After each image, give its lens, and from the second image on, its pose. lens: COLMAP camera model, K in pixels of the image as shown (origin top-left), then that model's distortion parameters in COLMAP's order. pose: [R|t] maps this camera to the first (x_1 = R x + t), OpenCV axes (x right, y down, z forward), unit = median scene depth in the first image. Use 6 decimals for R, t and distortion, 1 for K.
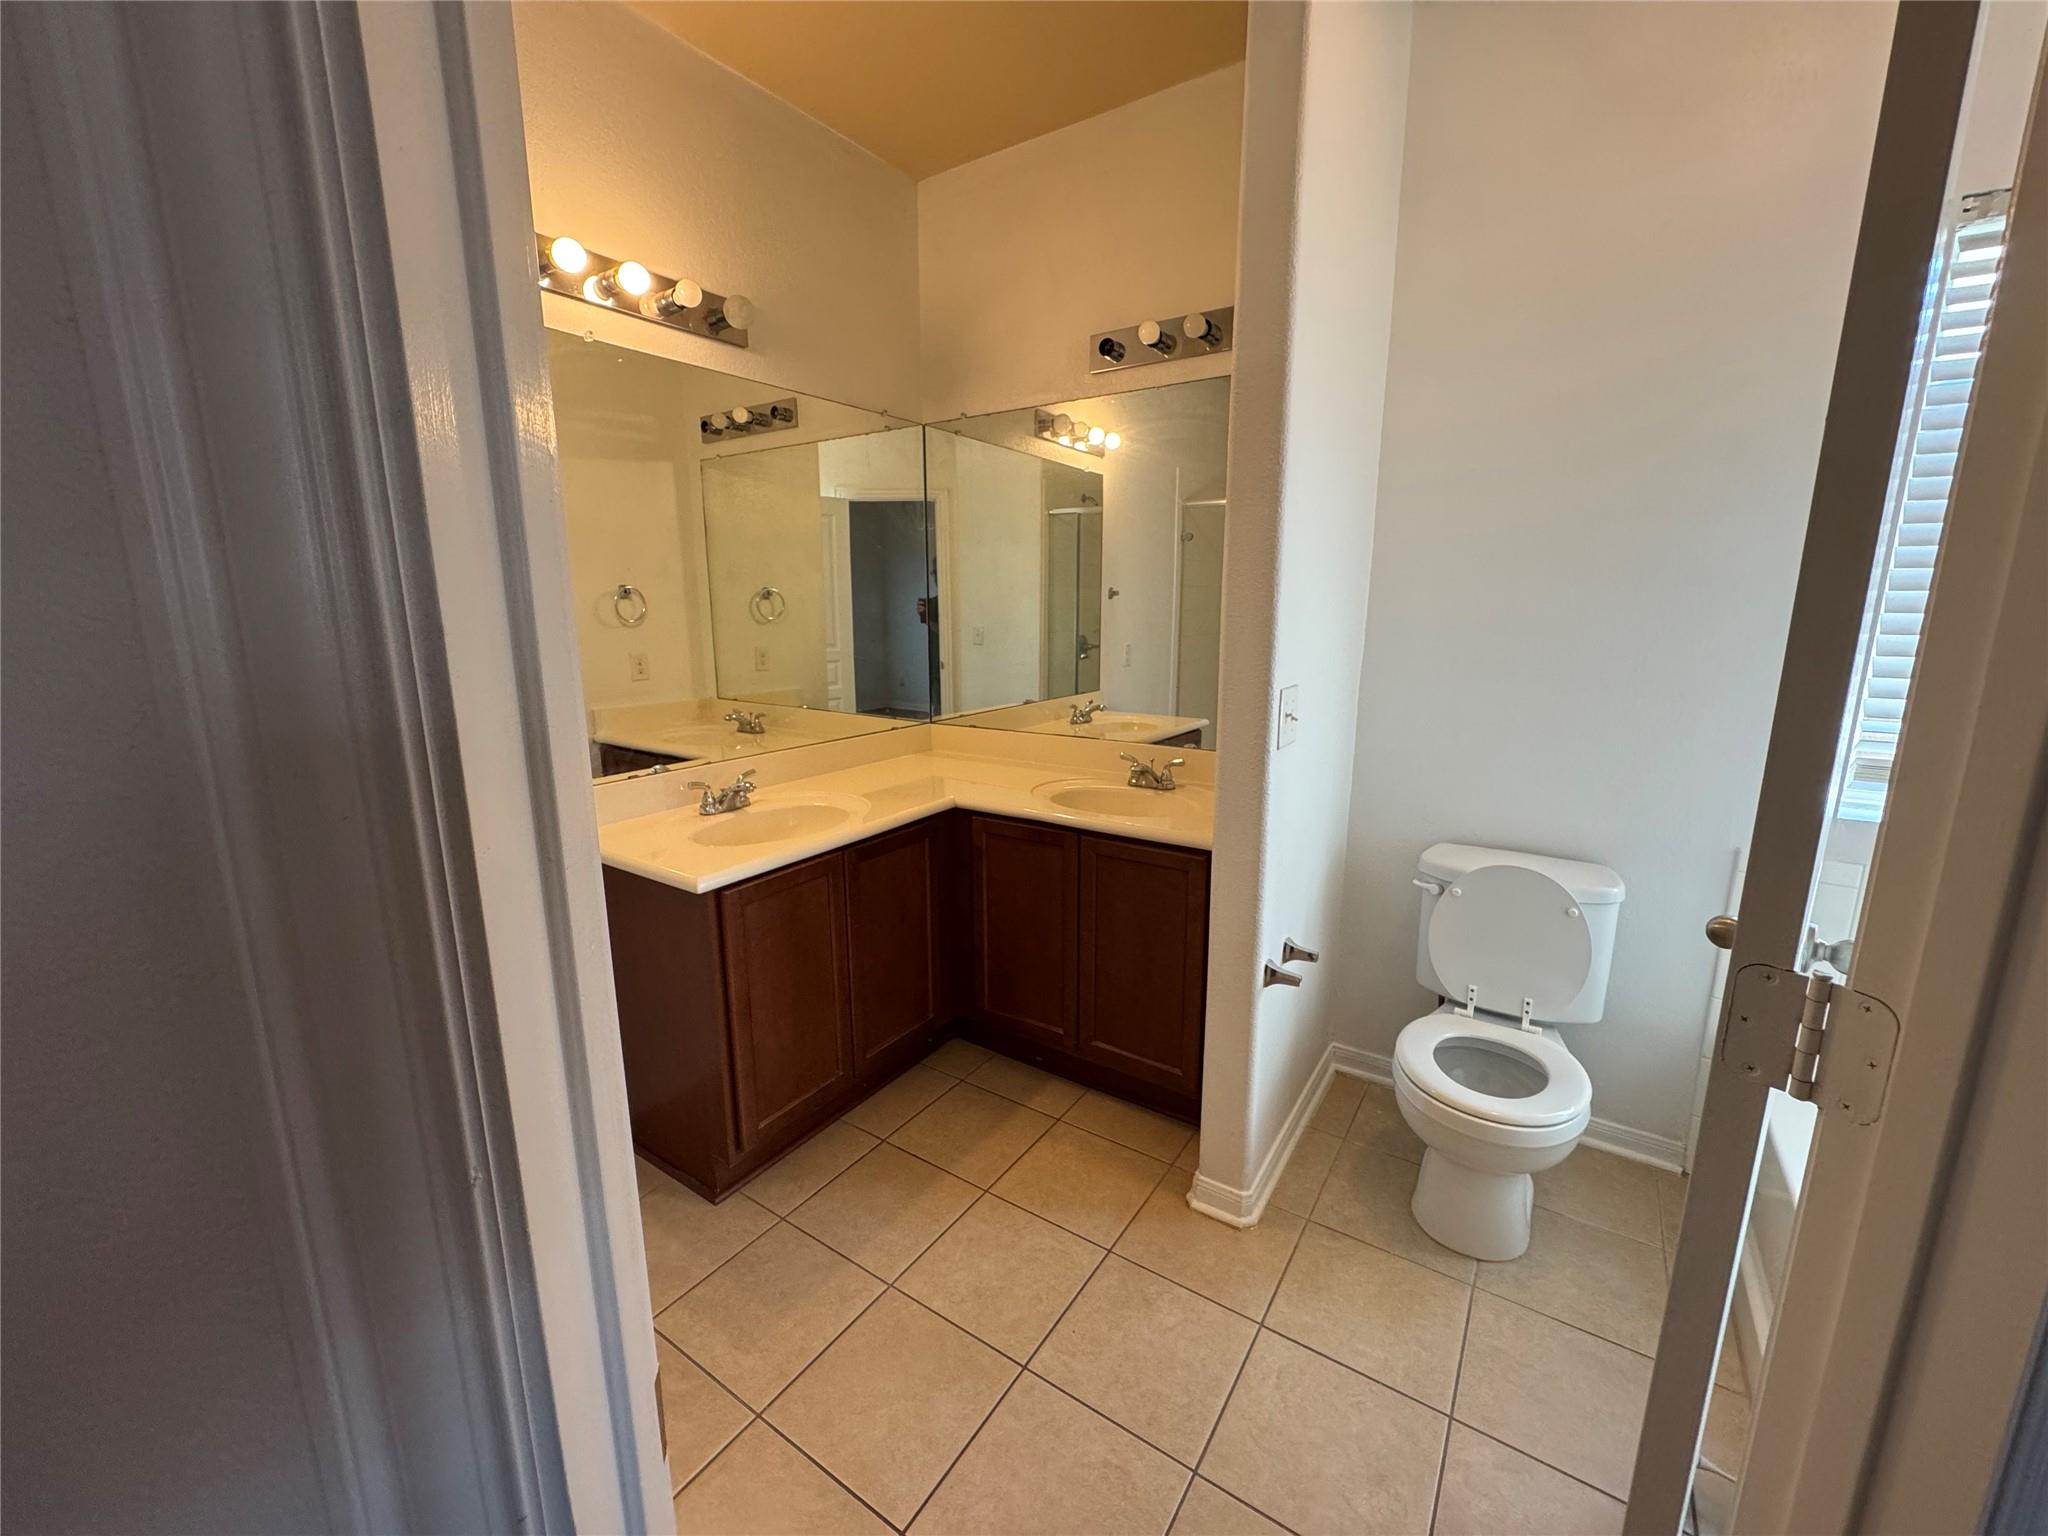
lens RADIAL K [[817.9, 0, 1022.0], [0, 817.9, 766.9], [0, 0, 1]] dist [-0.003478, -0.000010]
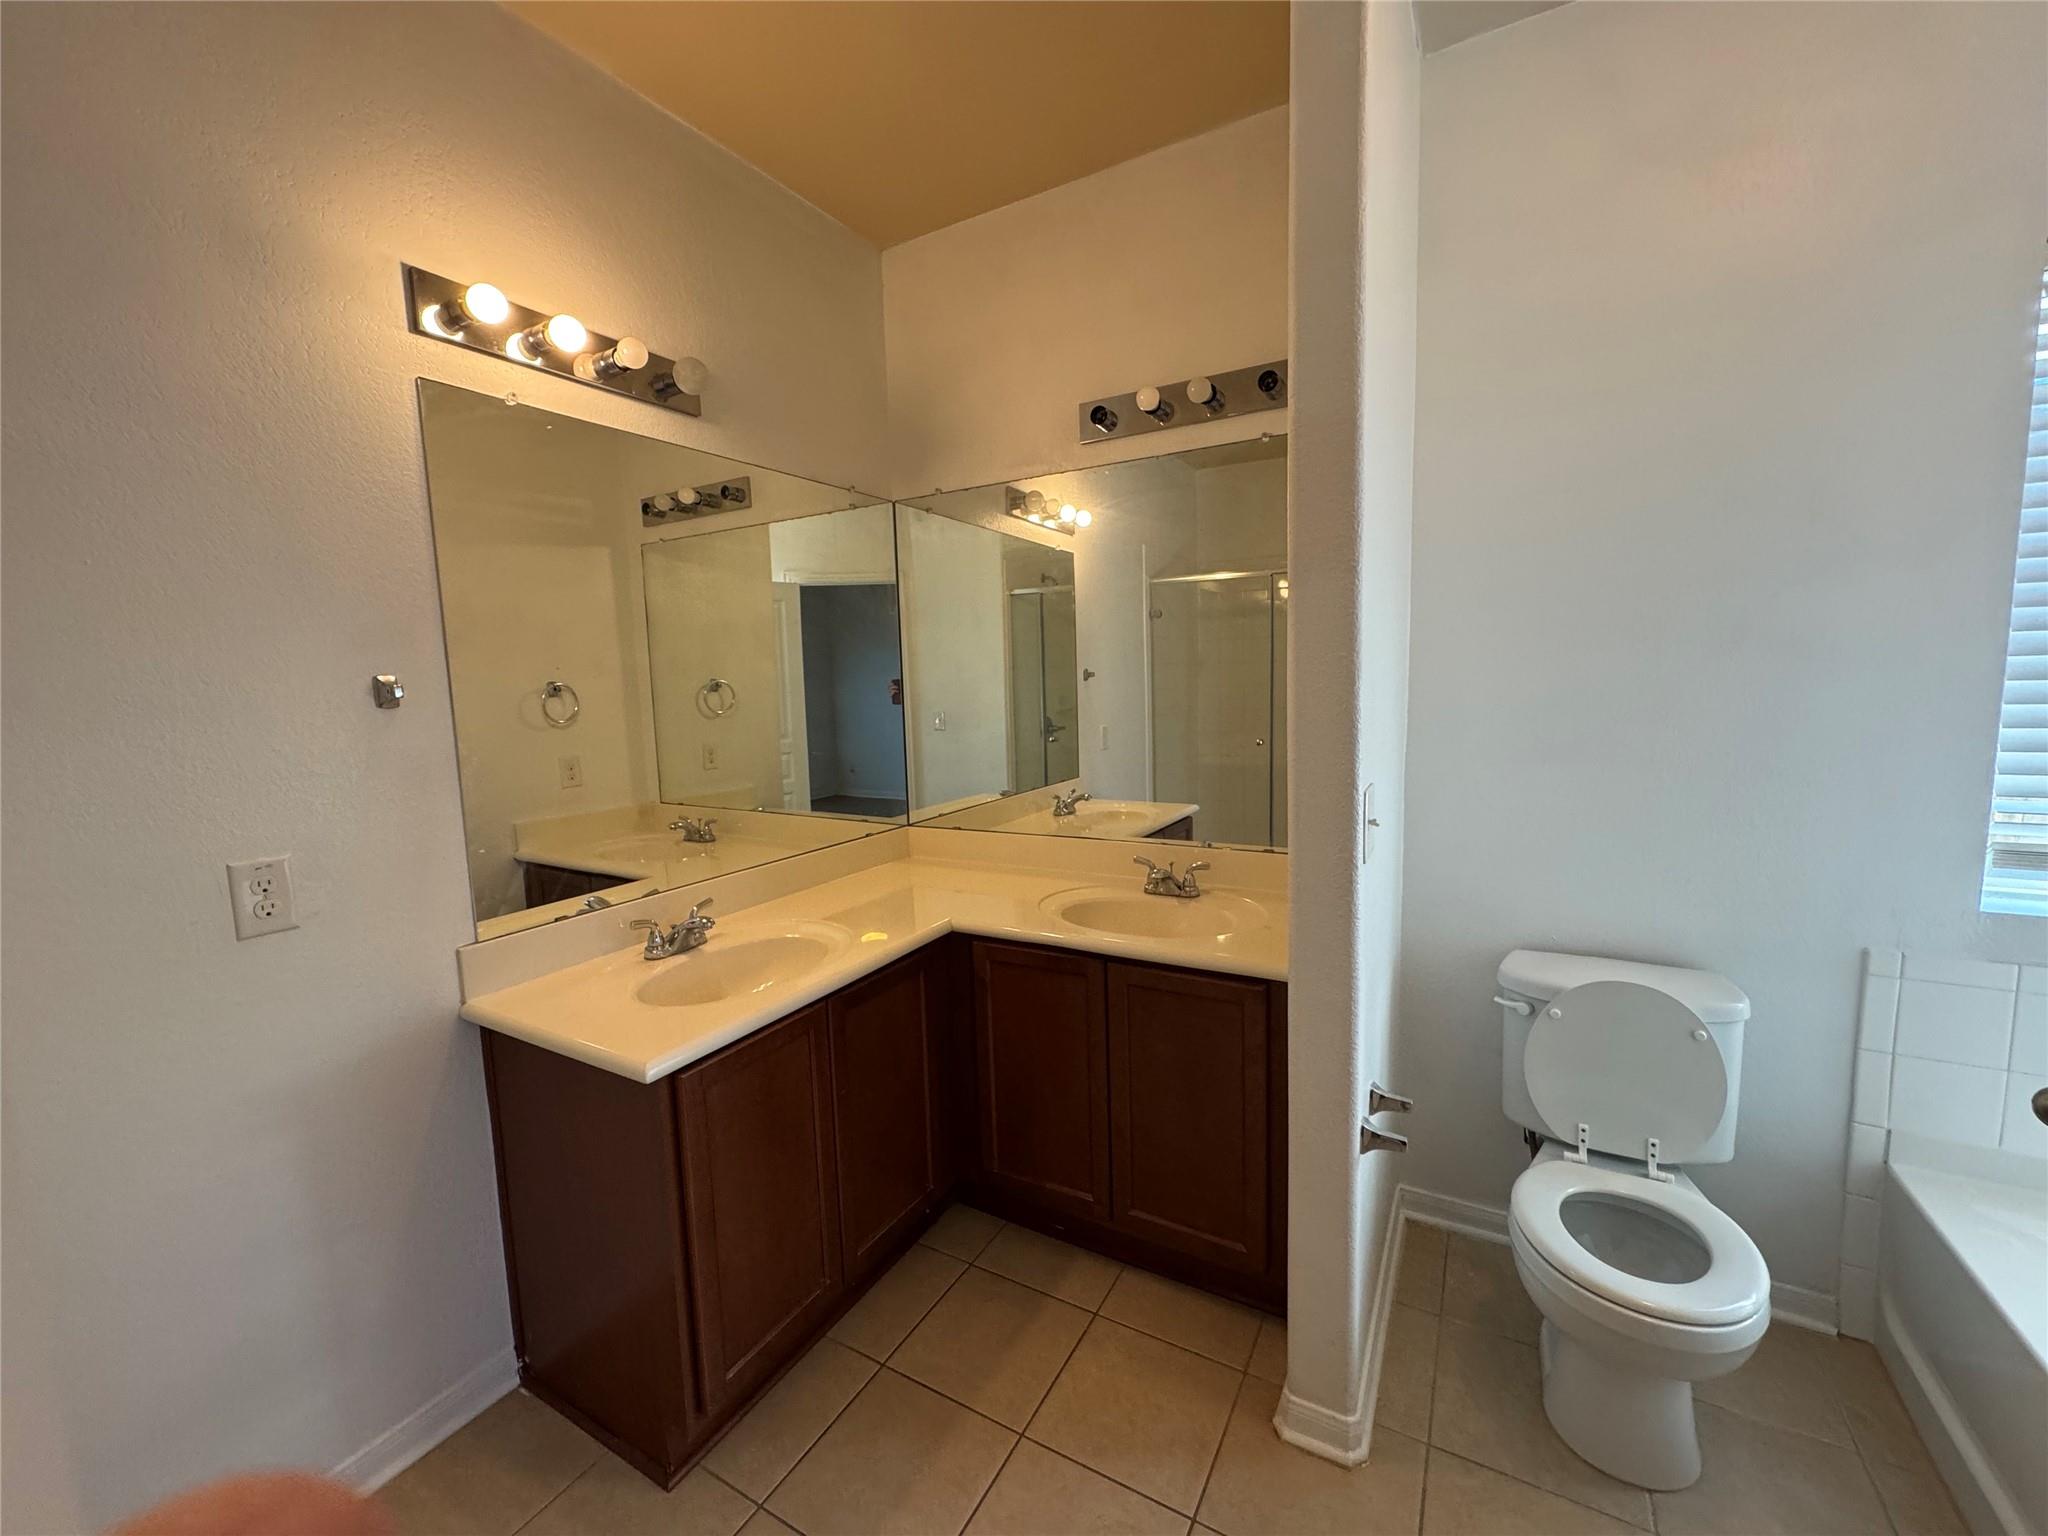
lens RADIAL K [[817.9, 0, 1022.0], [0, 817.9, 766.9], [0, 0, 1]] dist [-0.003478, -0.000010]
pose [[0.996970, -0.035918, 0.068995, -0.064222], [0.042165, 0.994928, -0.091329, -0.041939], [-0.065364, 0.093961, 0.993428, 0.137210]]
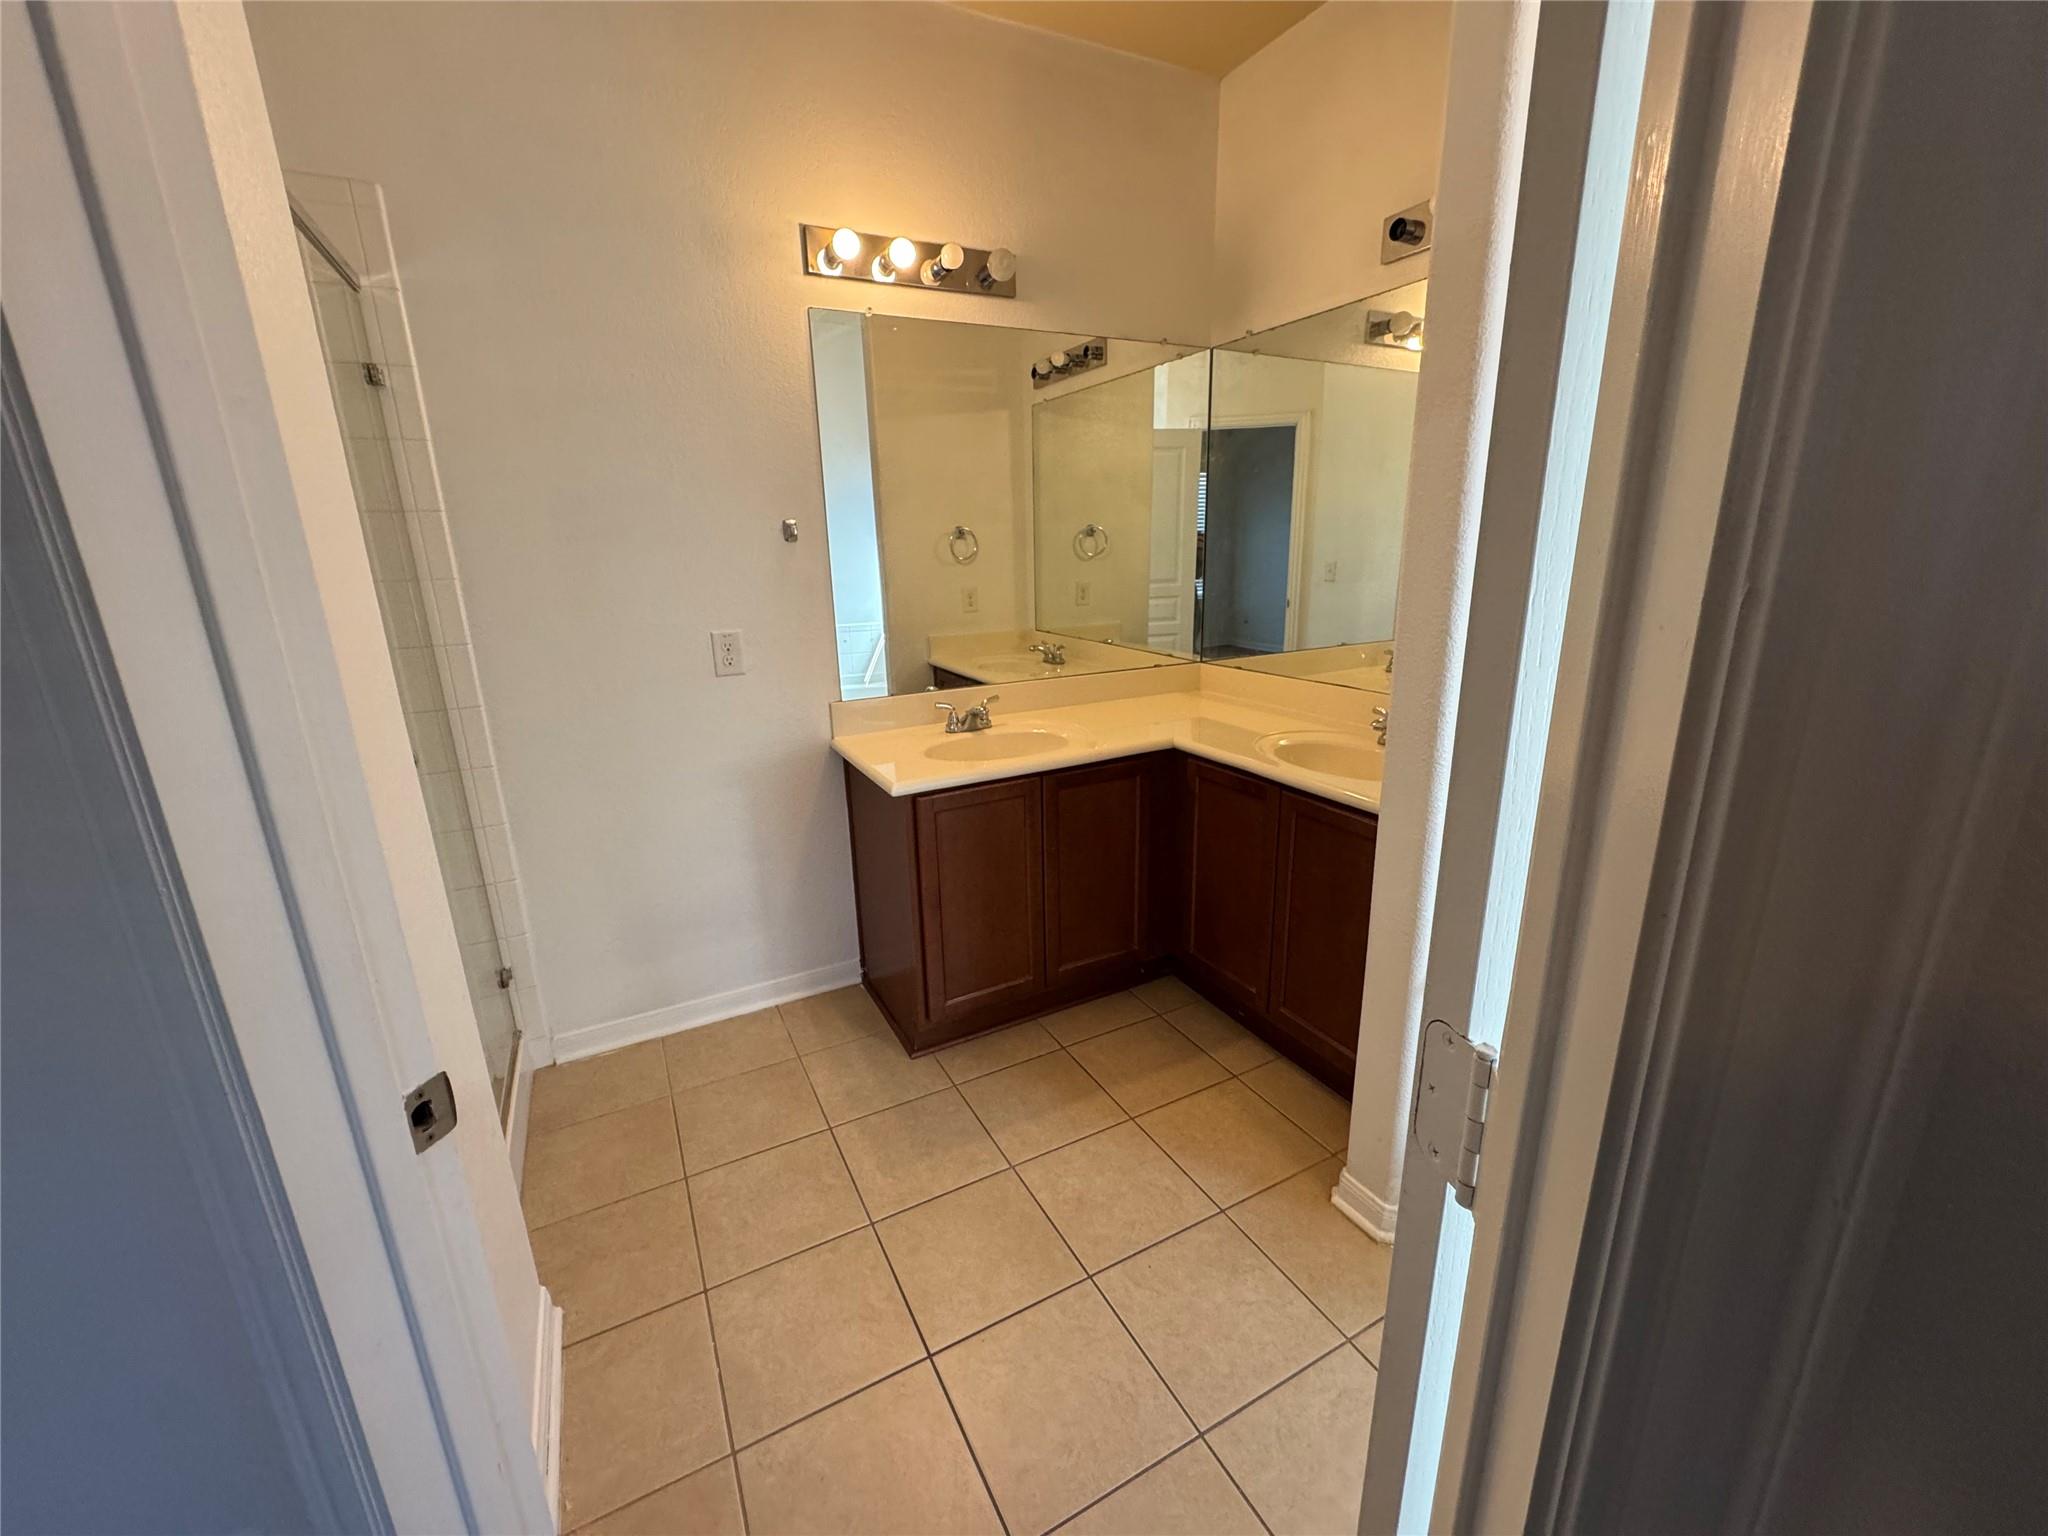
lens RADIAL K [[815.6, 0, 1020.4], [0, 815.6, 766.0], [0, 0, 1]] dist [-0.005611, -0.000045]
pose [[0.880227, 0.108791, -0.461914, 0.223391], [-0.073159, 0.992840, 0.094424, -0.009047], [0.468879, -0.049321, 0.881884, 0.040434]]
